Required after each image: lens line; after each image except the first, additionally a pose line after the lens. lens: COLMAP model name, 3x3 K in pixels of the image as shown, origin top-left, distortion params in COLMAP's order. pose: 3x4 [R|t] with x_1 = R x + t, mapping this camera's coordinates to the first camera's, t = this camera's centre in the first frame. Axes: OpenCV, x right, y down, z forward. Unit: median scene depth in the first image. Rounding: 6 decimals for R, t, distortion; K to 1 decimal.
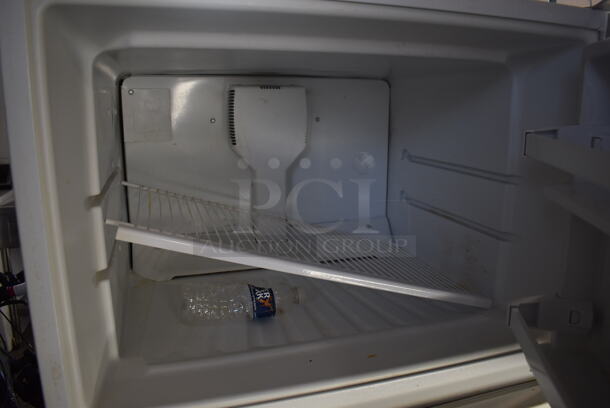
lens RADIAL K [[463.6, 0, 304.7], [0, 463.6, 204.8], [0, 0, 1]] dist [-0.074736, -0.004220]
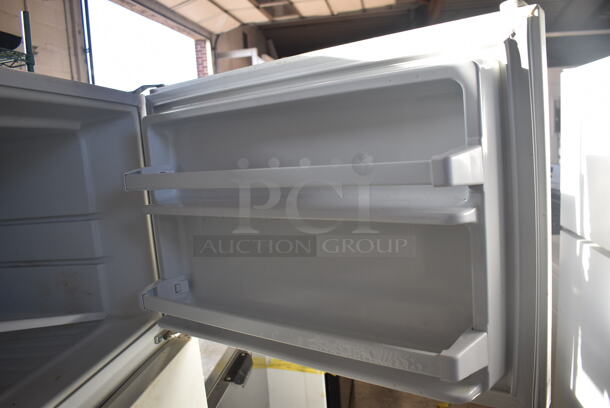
lens RADIAL K [[463.6, 0, 305.8], [0, 463.6, 202.7], [0, 0, 1]] dist [-0.074736, -0.004220]
pose [[0.451582, -0.144028, 0.880528, -0.473096], [0.260696, 0.965119, 0.024166, 0.037855], [-0.853295, 0.218637, 0.473377, -0.159193]]
